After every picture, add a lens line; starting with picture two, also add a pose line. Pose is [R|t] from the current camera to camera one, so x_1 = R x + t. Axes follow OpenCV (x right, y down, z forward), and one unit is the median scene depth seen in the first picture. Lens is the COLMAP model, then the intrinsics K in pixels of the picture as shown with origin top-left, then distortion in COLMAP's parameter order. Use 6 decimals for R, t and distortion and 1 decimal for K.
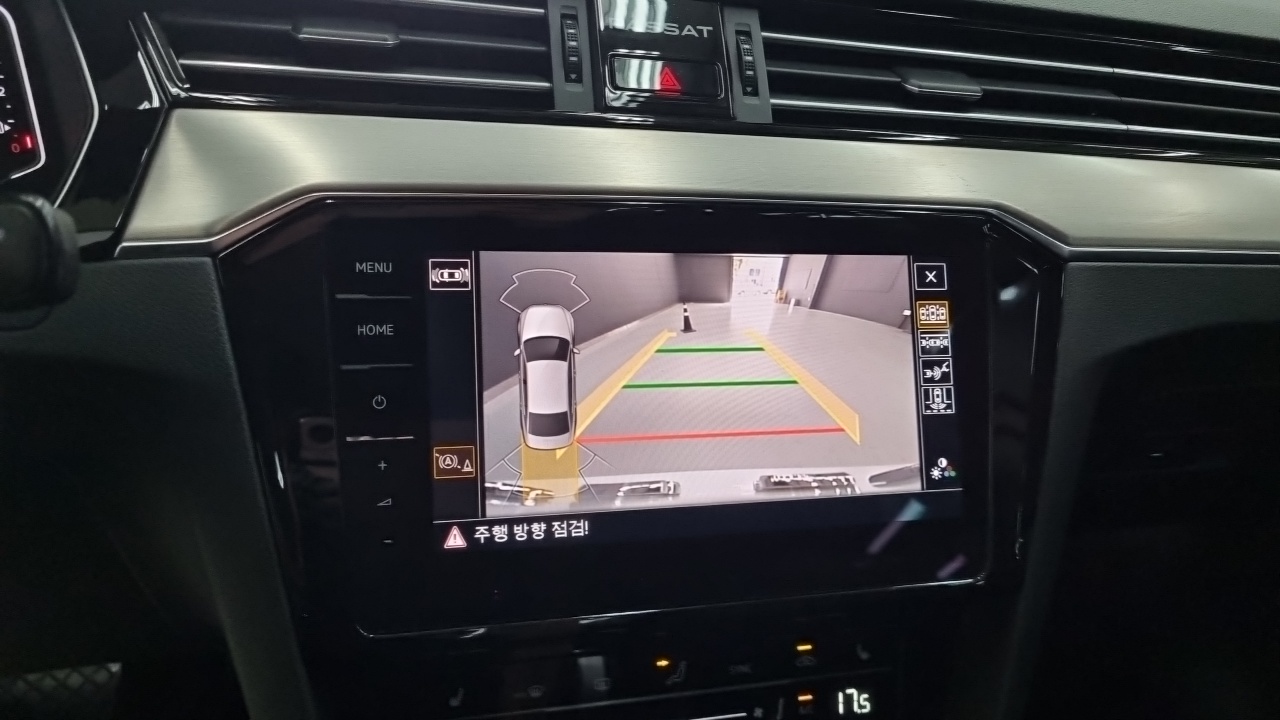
lens RADIAL K [[995.5, 0, 640.0], [0, 995.5, 360.0], [0, 0, 1]] dist [0.021955, 0.001272]
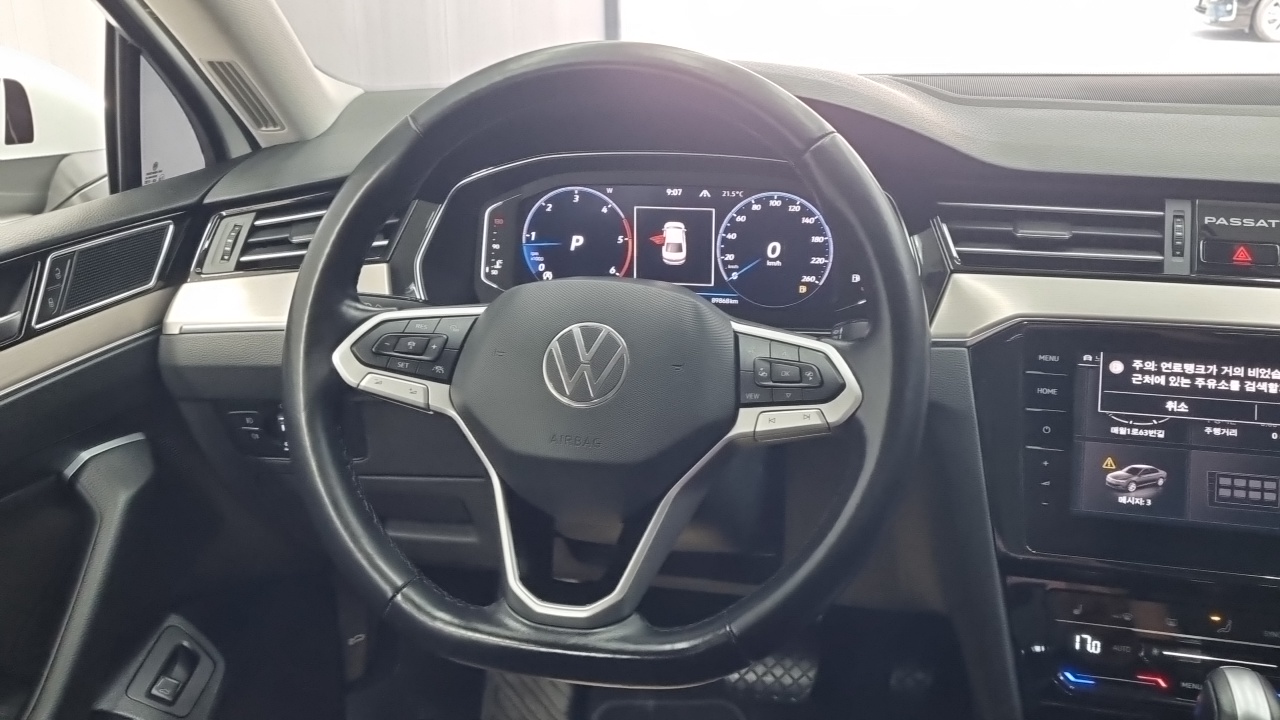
lens RADIAL K [[1311.3, 0, 640.9], [0, 1311.3, 334.9], [0, 0, 1]] dist [0.050300, -0.009427]
pose [[0.861245, 0.044754, -0.506215, 0.286665], [-0.109370, 0.989096, -0.098631, 0.169721], [0.496281, 0.140310, 0.856749, -1.332584]]
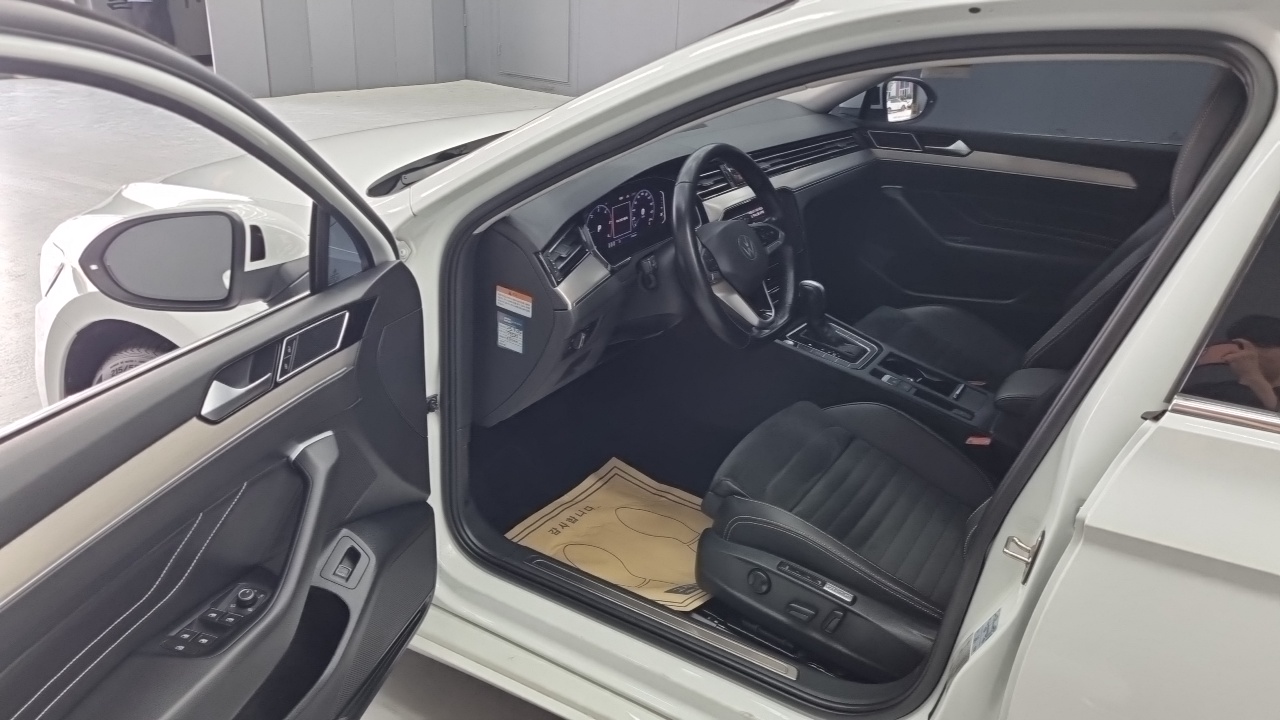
lens RADIAL K [[972.9, 0, 640.0], [0, 972.9, 360.0], [0, 0, 1]] dist [0.036675, 0.000884]
pose [[0.763444, -0.325190, 0.558037, -3.778903], [0.304190, 0.943212, 0.133488, -0.218417], [-0.569756, 0.067838, 0.819009, -3.074465]]
